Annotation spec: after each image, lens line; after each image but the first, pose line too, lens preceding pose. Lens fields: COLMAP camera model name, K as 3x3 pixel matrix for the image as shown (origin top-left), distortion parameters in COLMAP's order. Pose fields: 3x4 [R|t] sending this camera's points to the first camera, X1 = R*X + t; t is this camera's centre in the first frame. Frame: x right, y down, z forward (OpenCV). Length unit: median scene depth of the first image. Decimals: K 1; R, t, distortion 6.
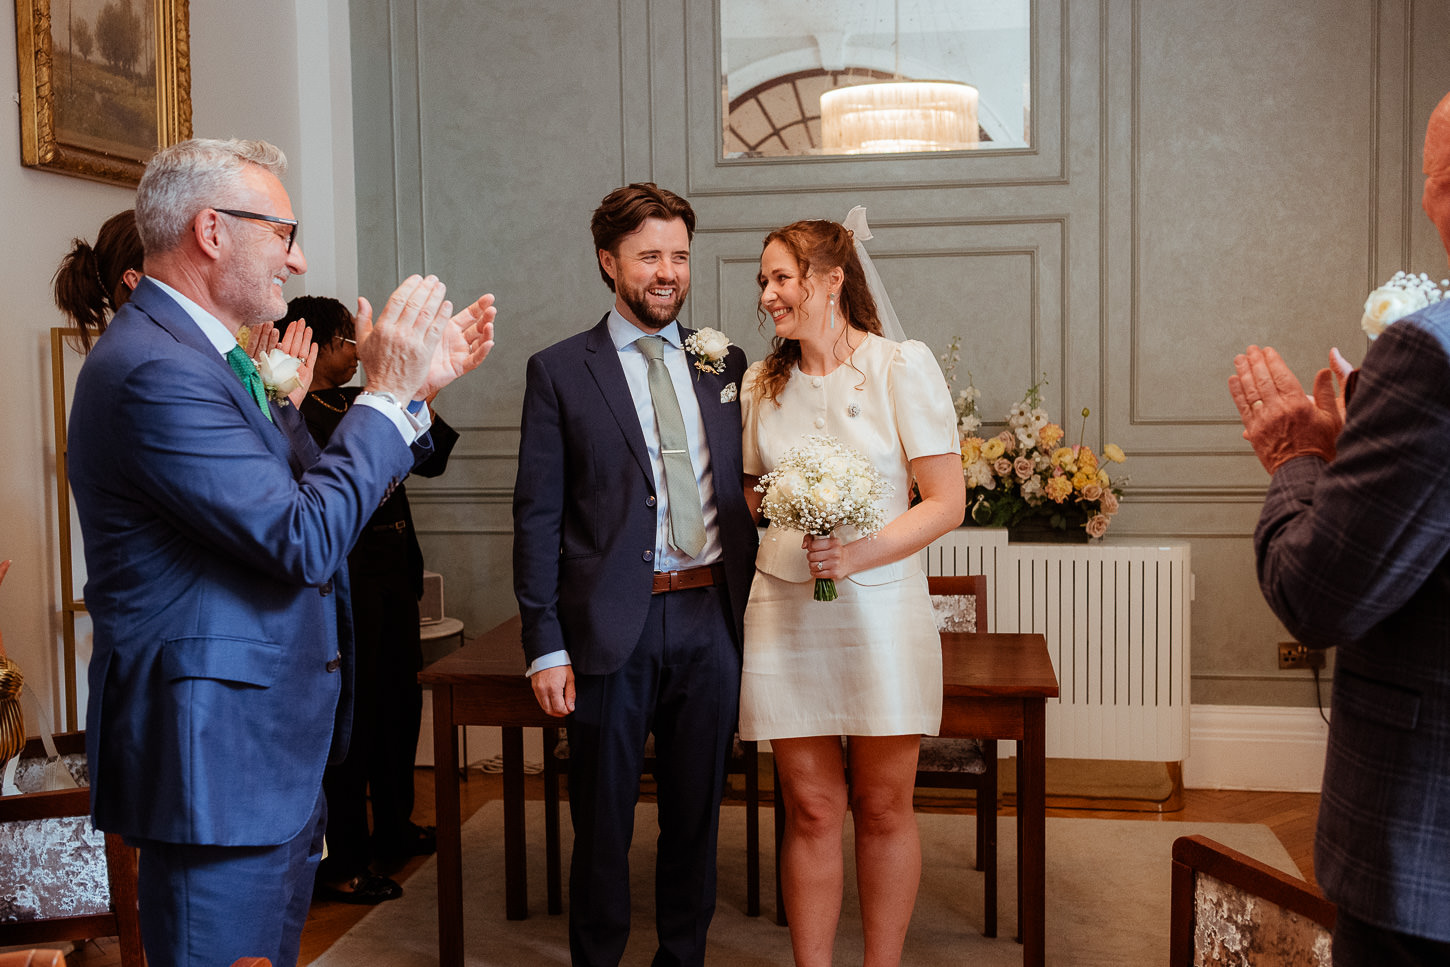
lens RADIAL K [[1452.1, 0, 726.4], [0, 1452.1, 490.0], [0, 0, 1]] dist [-0.005015, 0.000000]
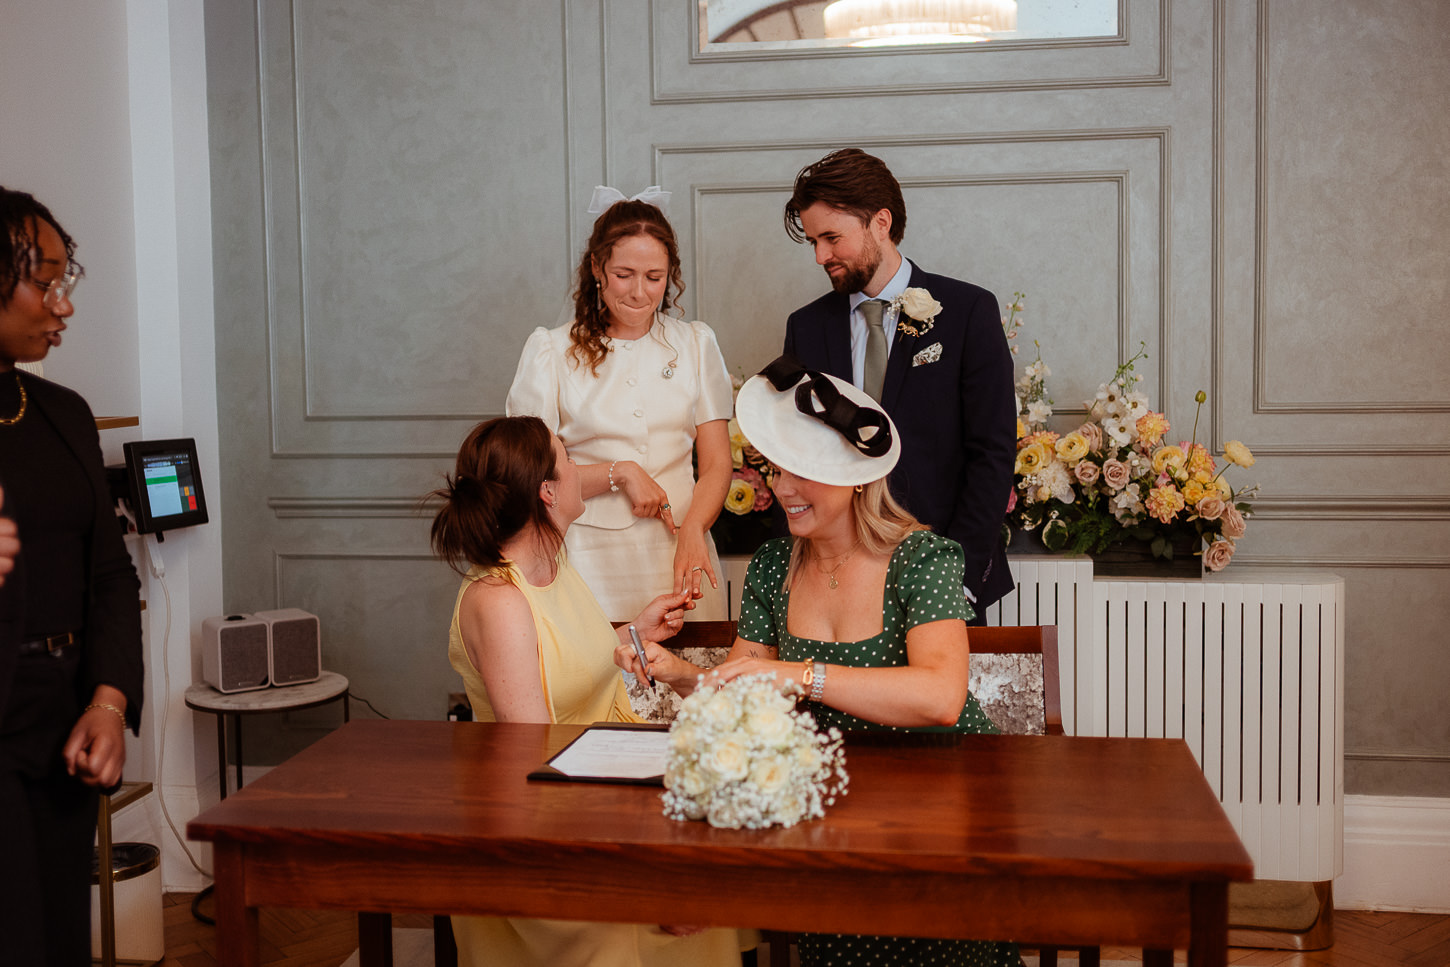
lens RADIAL K [[1452.1, 0, 723.3], [0, 1452.1, 473.0], [0, 0, 1]] dist [-0.005015, 0.000000]
pose [[0.999997, 0.000662, 0.002145, 0.008632], [-0.000665, 0.999999, 0.001337, -0.015903], [-0.002144, -0.001339, 0.999997, 0.269680]]
